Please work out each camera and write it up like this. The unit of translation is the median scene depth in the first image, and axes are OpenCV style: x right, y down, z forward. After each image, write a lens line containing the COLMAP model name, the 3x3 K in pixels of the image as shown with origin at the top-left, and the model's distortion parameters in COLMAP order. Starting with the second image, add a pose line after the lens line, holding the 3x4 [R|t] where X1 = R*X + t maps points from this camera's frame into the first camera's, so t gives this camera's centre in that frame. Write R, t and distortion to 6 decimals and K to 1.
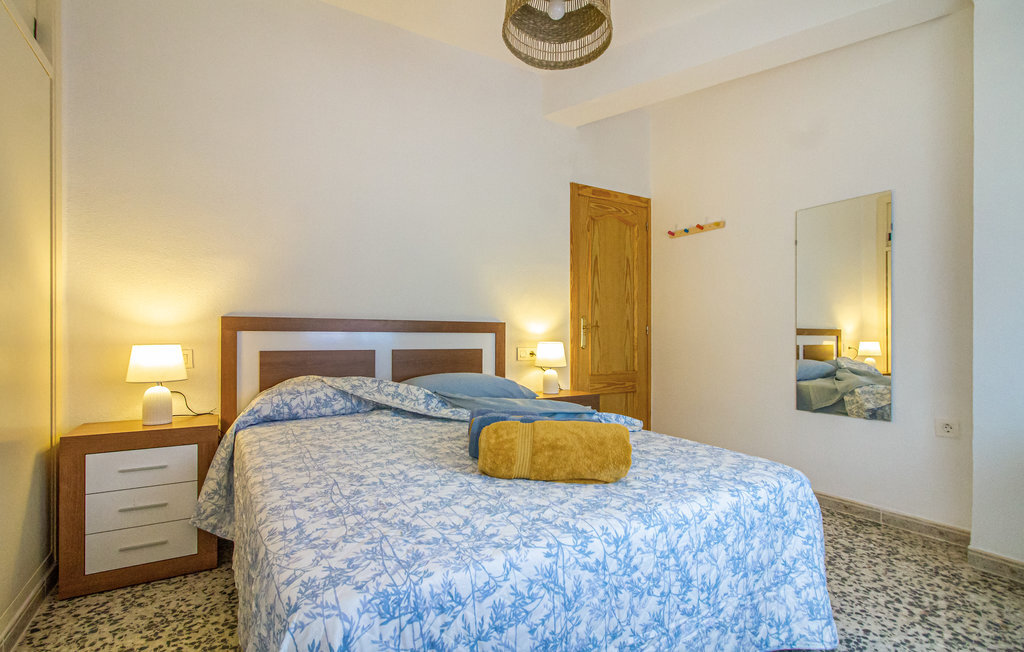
lens RADIAL K [[476.7, 0, 512.0], [0, 476.7, 326.0], [0, 0, 1]] dist [0.002036, 0.000937]
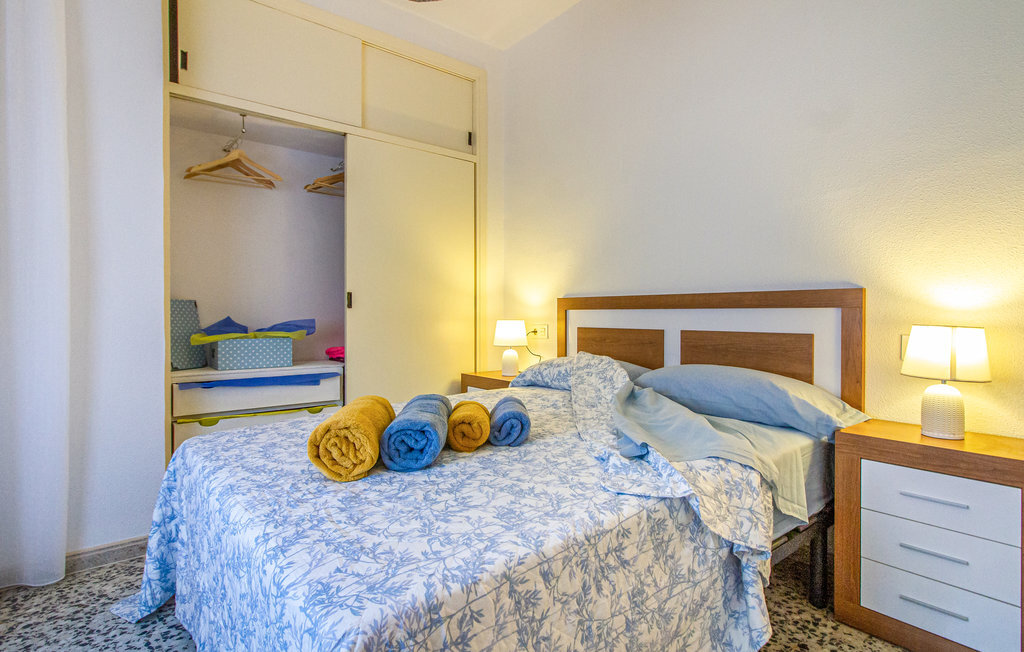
lens RADIAL K [[520.3, 0, 512.0], [0, 520.3, 326.0], [0, 0, 1]] dist [0.001077, 0.000378]
pose [[0.101500, 0.009659, -0.994789, 0.643484], [0.005512, 0.999932, 0.010272, 0.034441], [0.994820, -0.006526, 0.101440, 0.686446]]
